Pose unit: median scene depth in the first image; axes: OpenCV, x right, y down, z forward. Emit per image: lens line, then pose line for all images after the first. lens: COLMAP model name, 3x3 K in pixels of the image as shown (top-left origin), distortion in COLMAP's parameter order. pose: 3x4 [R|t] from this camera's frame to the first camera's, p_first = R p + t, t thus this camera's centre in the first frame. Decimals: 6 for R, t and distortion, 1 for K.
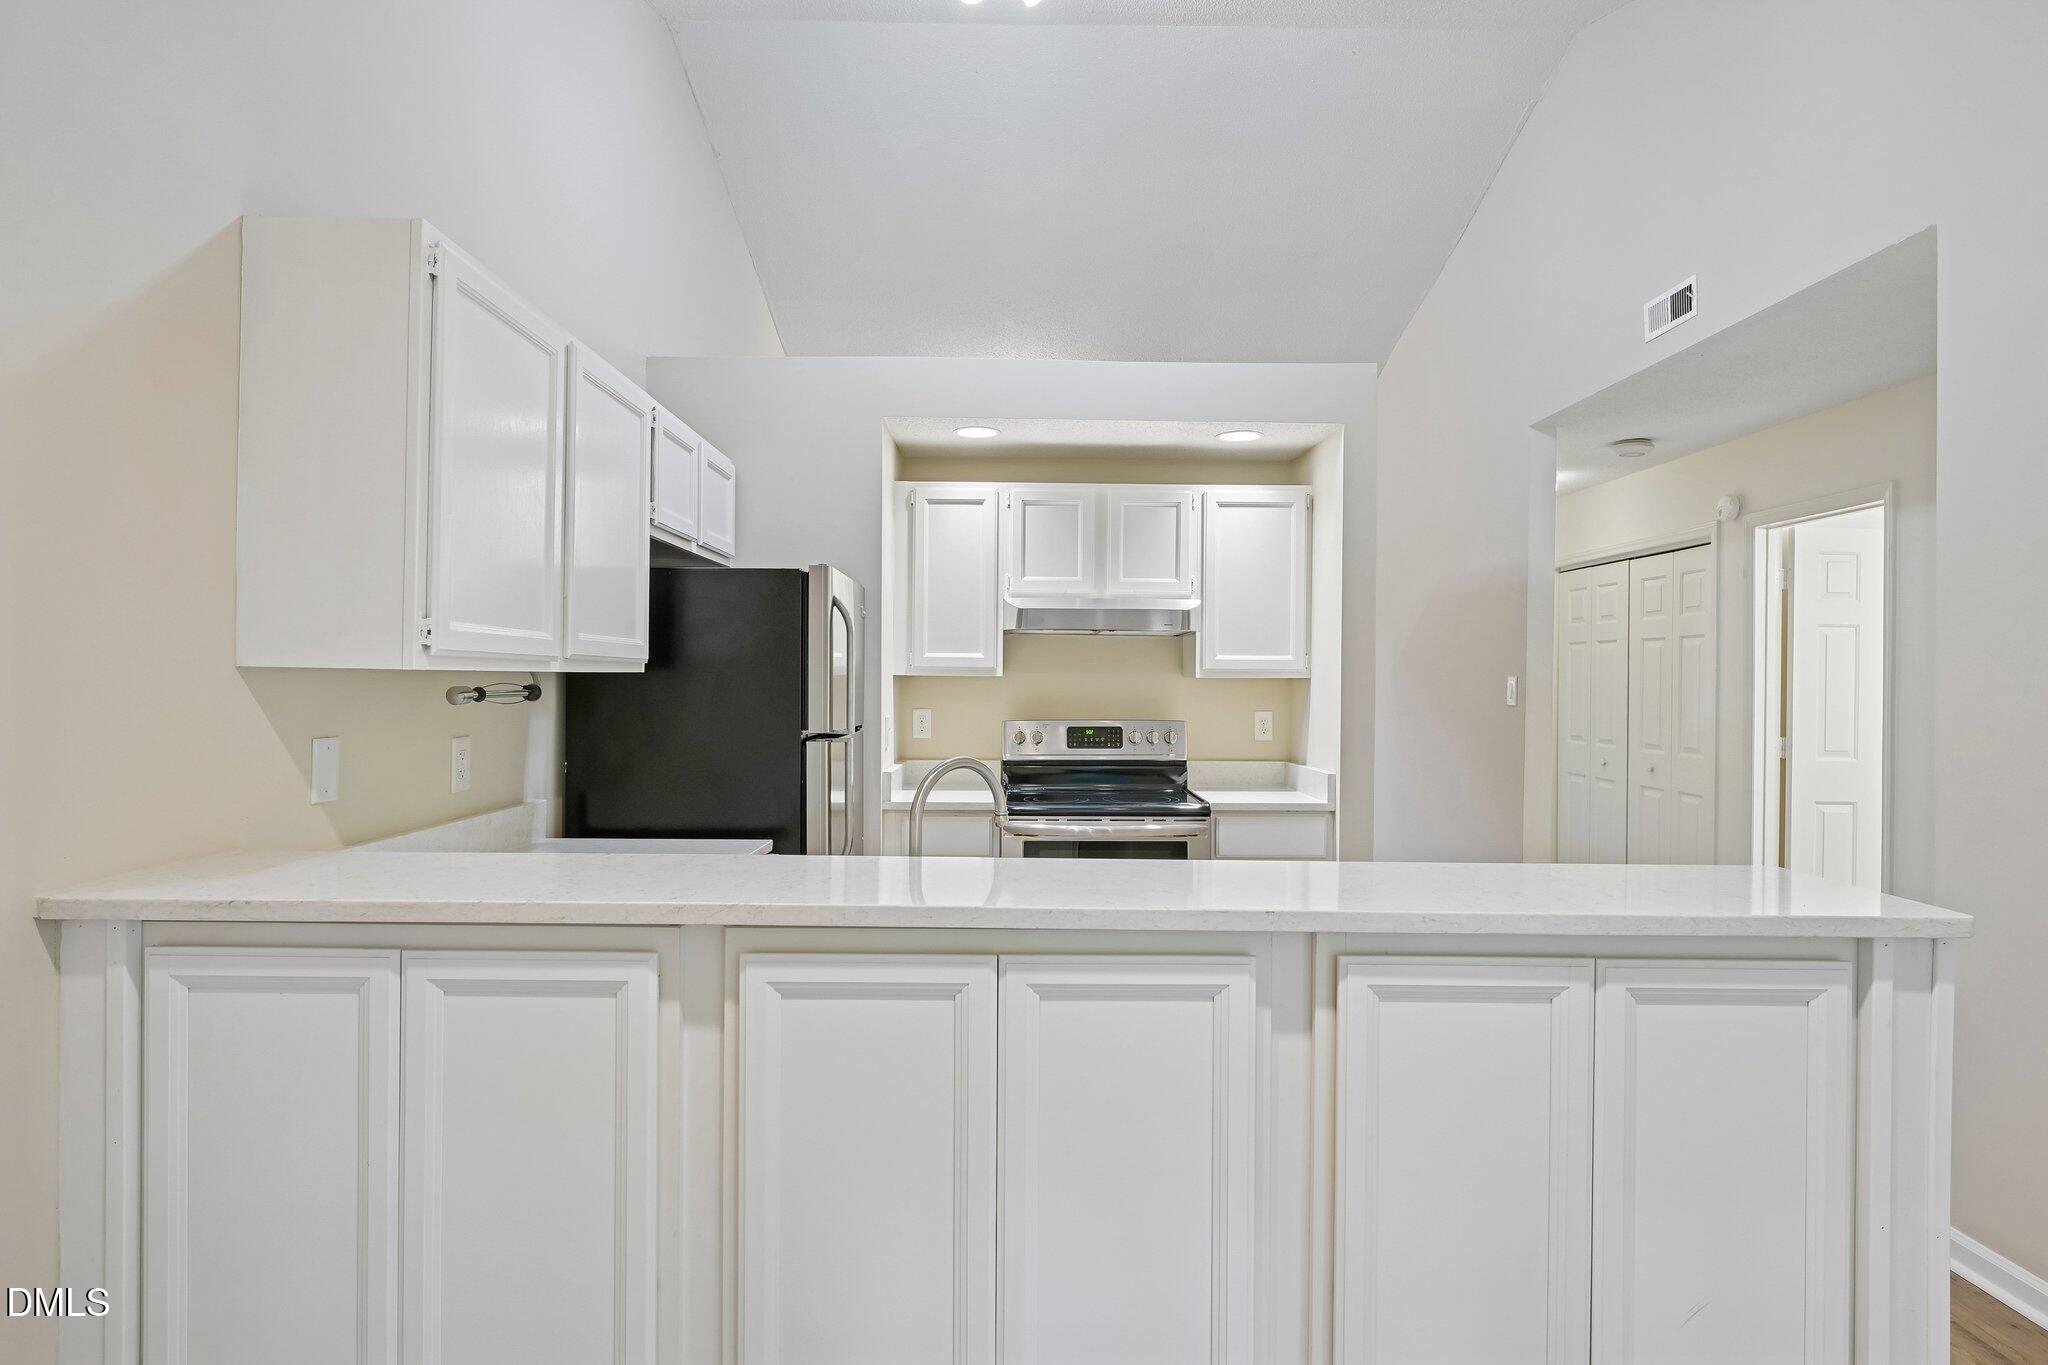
lens RADIAL K [[1087.9, 0, 1024.0], [0, 1087.9, 682.5], [0, 0, 1]] dist [-0.001794, 0.000070]
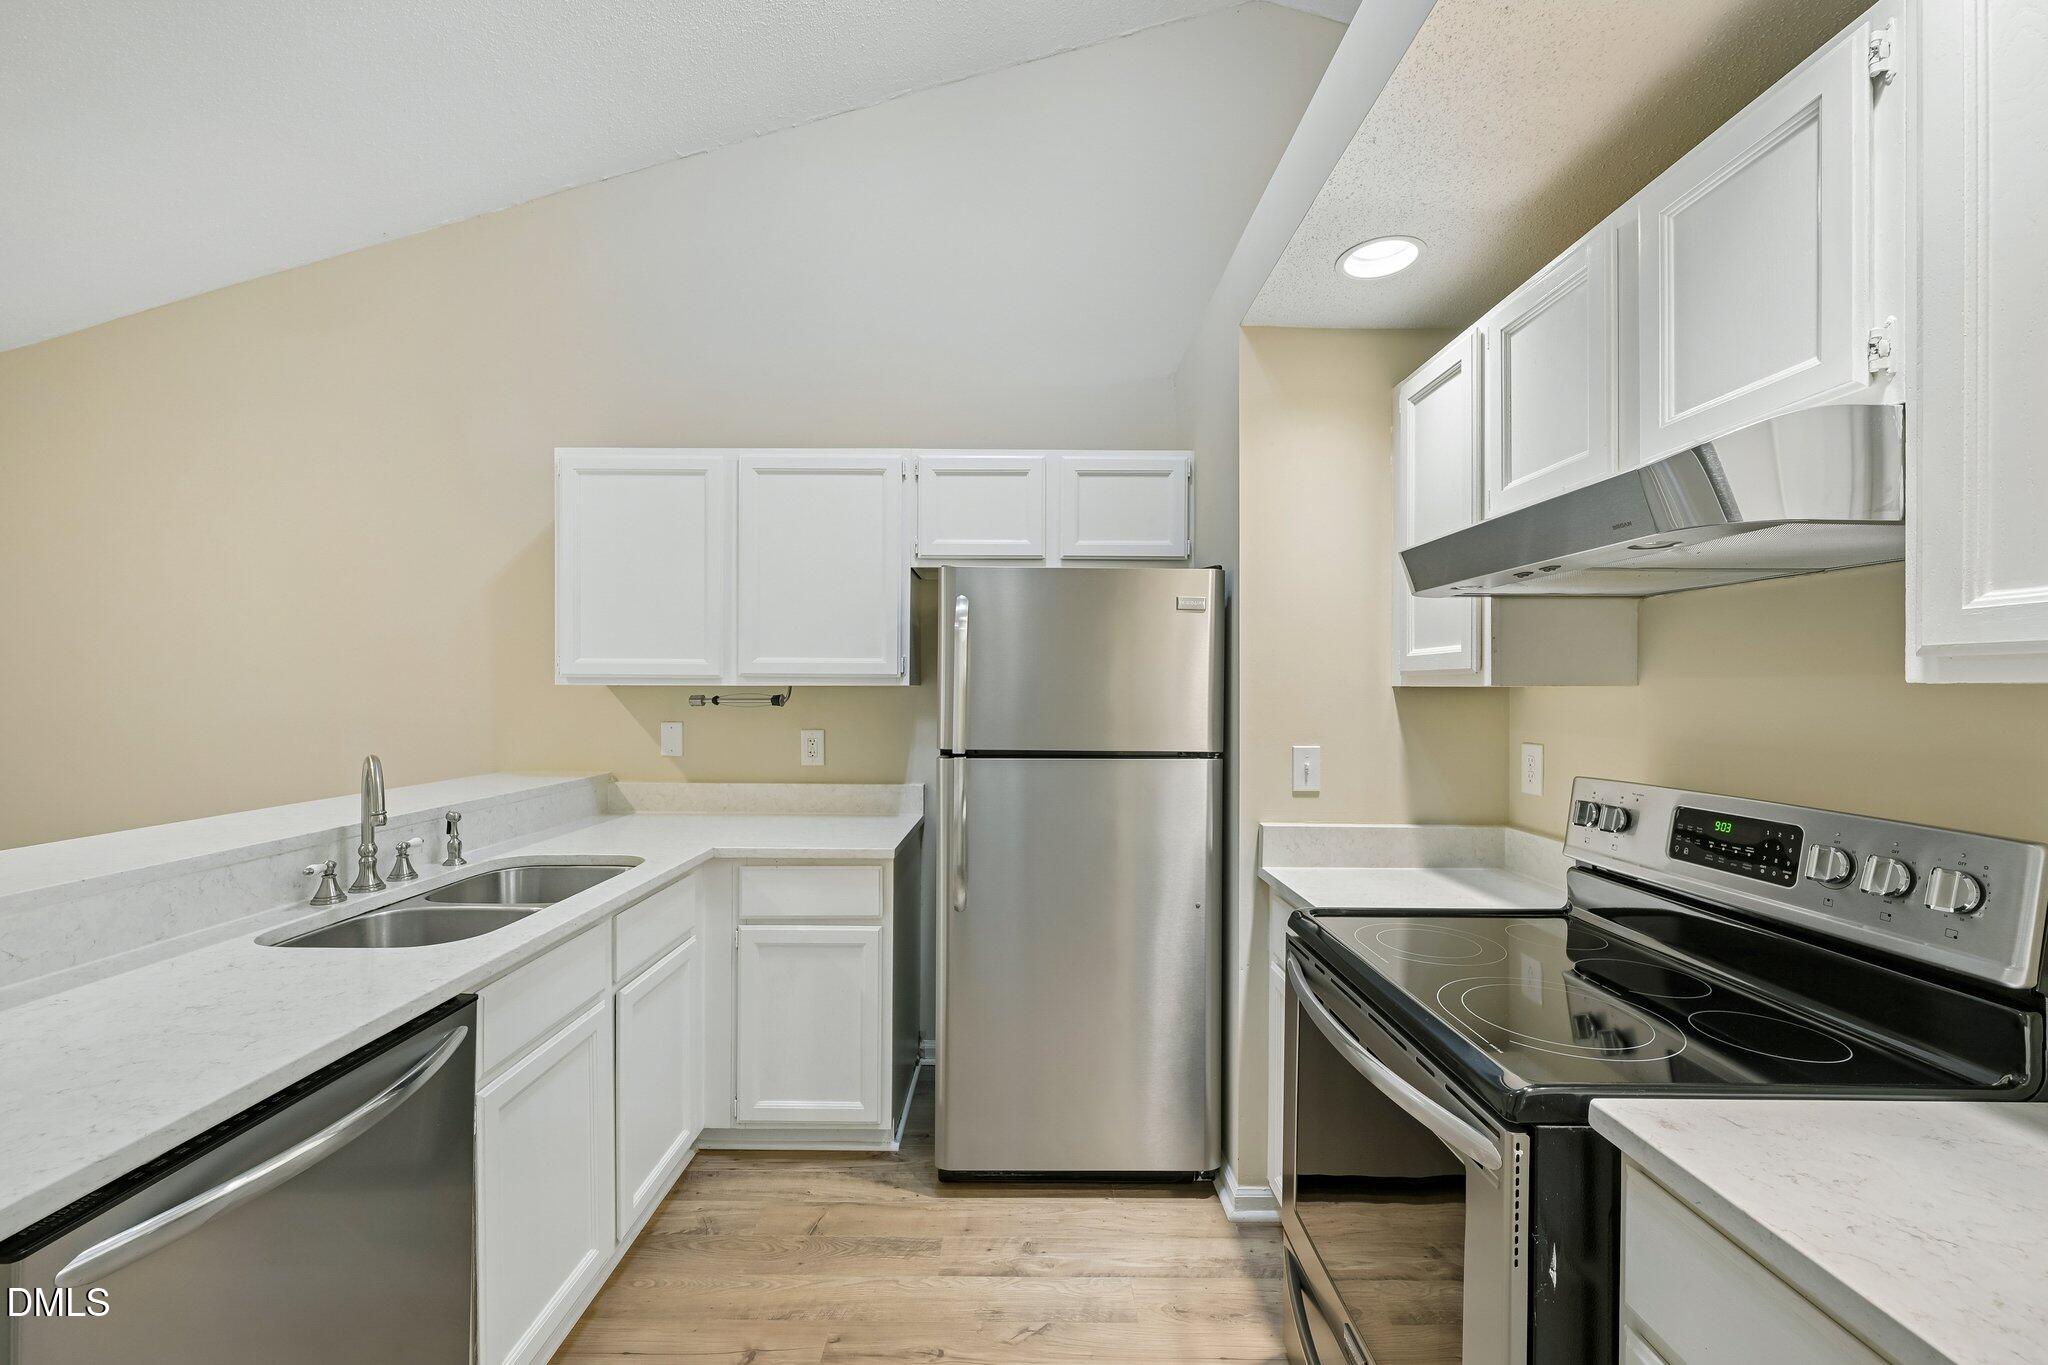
lens RADIAL K [[807.8, 0, 1026.3], [0, 807.8, 691.4], [0, 0, 1]] dist [-0.002926, 0.000053]
pose [[-0.007886, -0.004696, -0.999958, 0.364598], [-0.006555, 0.999968, -0.004644, 0.000085], [0.999947, 0.006518, -0.007917, 0.786036]]
